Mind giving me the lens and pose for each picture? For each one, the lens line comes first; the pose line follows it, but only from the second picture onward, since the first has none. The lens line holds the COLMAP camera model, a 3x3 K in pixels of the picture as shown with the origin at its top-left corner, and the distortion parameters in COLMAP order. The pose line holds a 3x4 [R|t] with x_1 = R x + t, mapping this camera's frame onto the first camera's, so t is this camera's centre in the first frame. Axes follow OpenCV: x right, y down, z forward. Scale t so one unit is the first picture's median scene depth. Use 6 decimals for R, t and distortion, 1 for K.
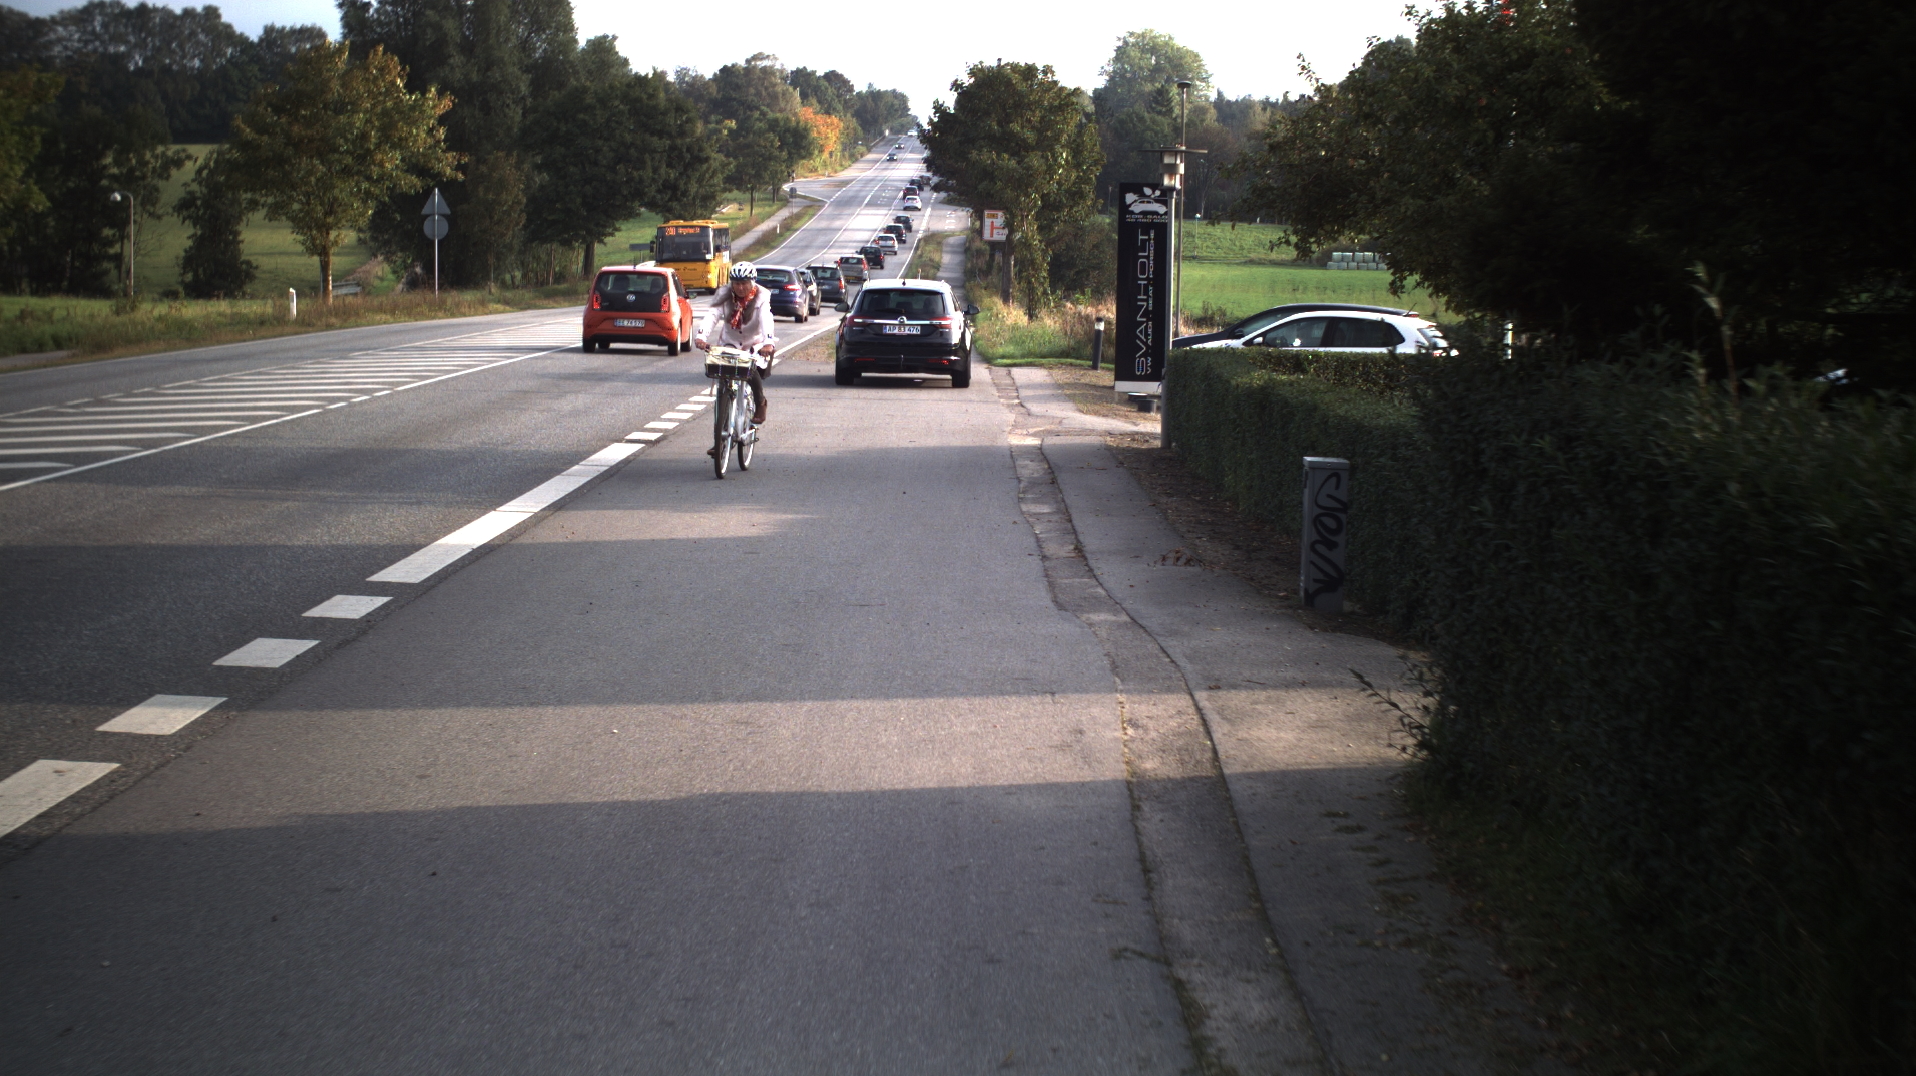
lens RADIAL K [[3663.6, 0, 958.0], [0, 3663.6, 538.0], [0, 0, 1]] dist [-0.221804, 0.031231]
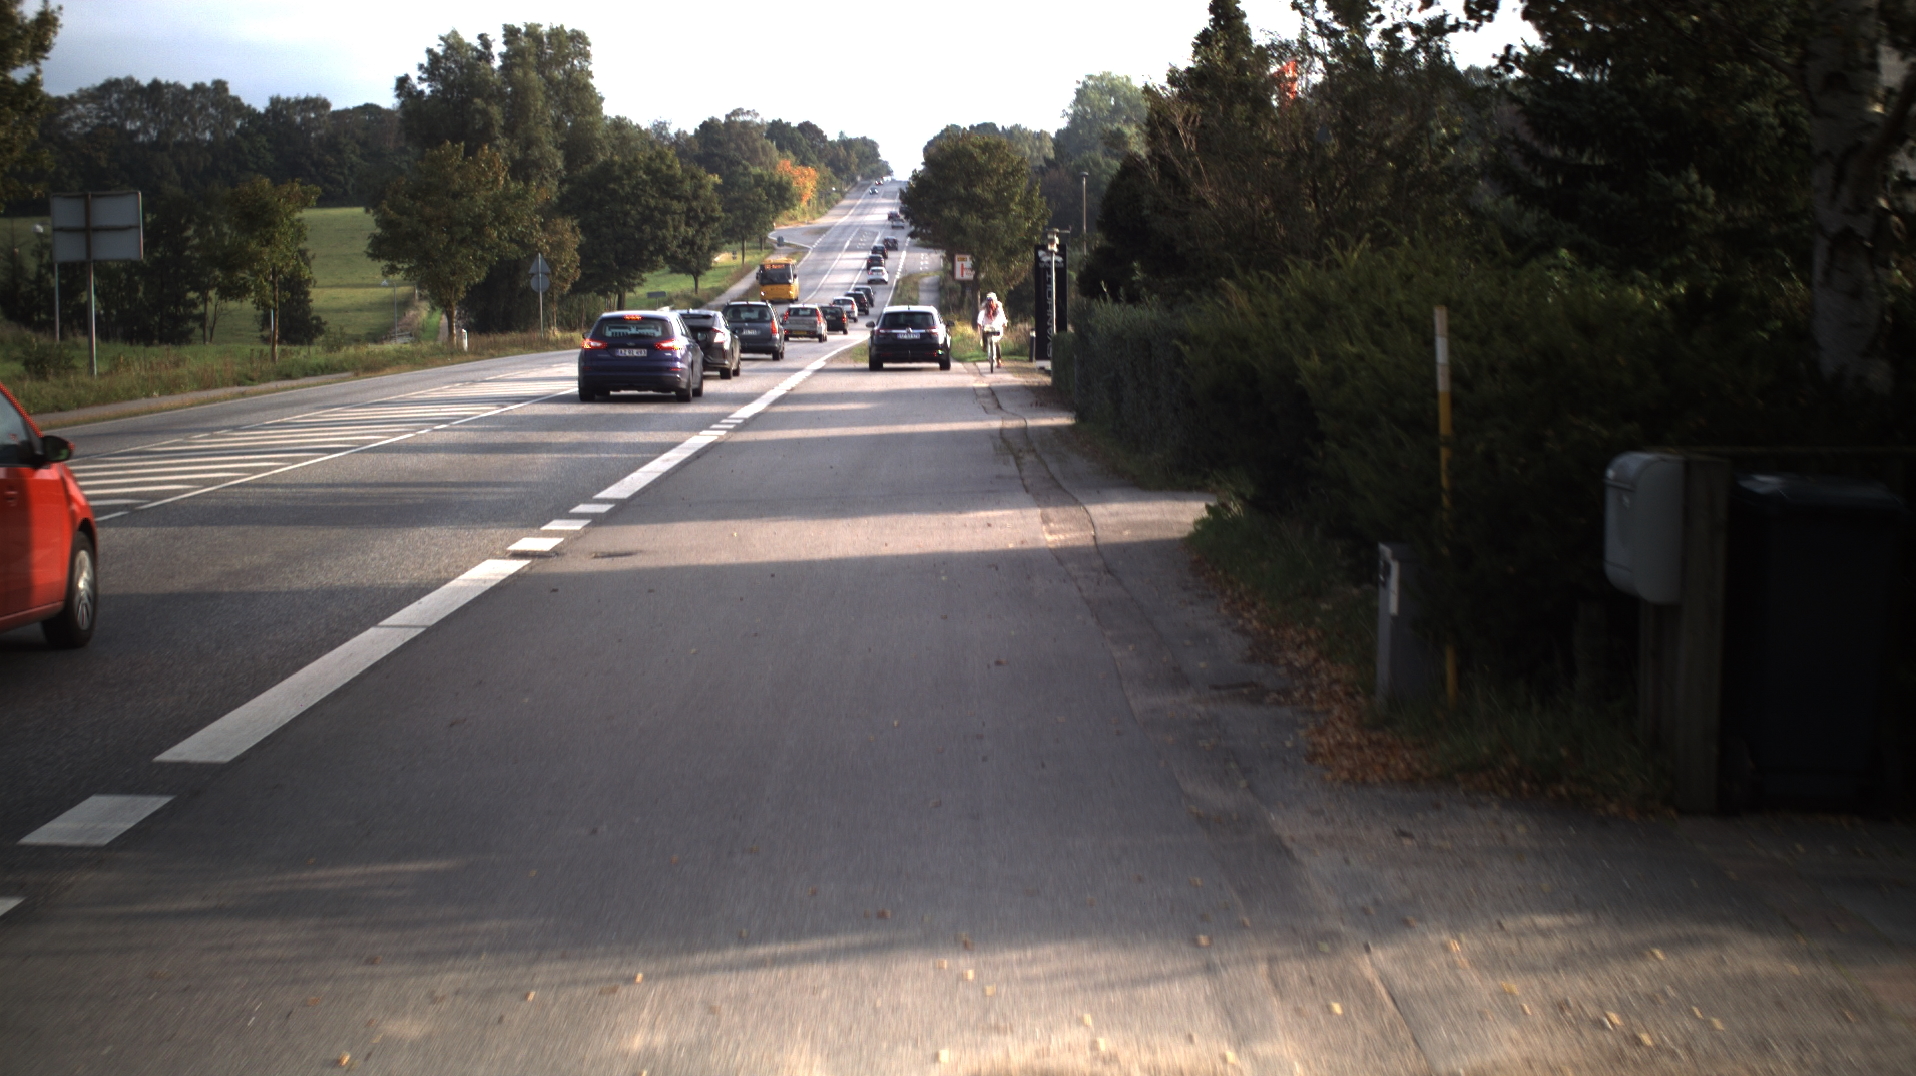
lens RADIAL K [[3663.6, 0, 958.0], [0, 3663.6, 538.0], [0, 0, 1]] dist [-0.221804, 0.031231]
pose [[0.999475, -0.031919, 0.005535, -0.001340], [0.031976, 0.999433, -0.010522, 0.014161], [-0.005196, 0.010694, 0.999929, -0.176973]]
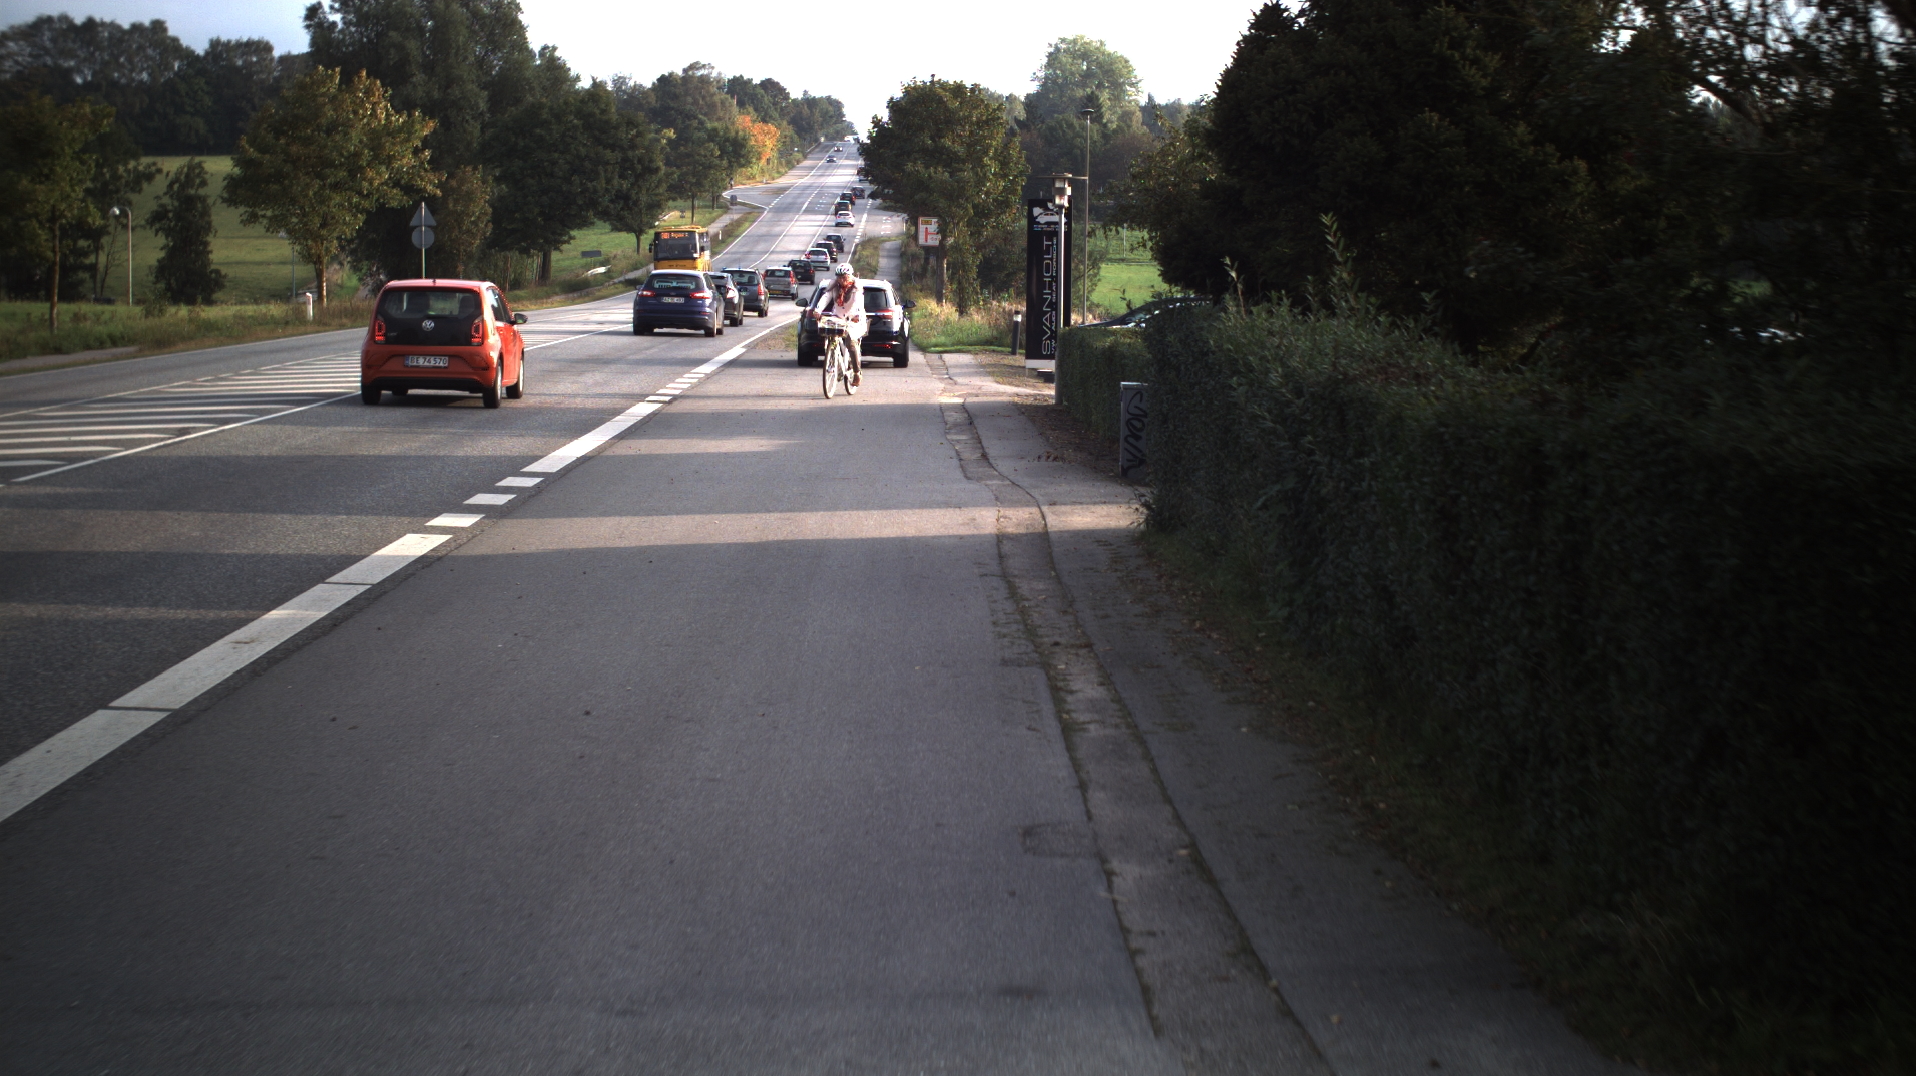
lens RADIAL K [[3663.6, 0, 958.0], [0, 3663.6, 538.0], [0, 0, 1]] dist [-0.221804, 0.031231]
pose [[0.999816, -0.008705, 0.017070, -0.000400], [0.008724, 0.999961, -0.001032, 0.004635], [-0.017060, 0.001180, 0.999854, -0.059146]]
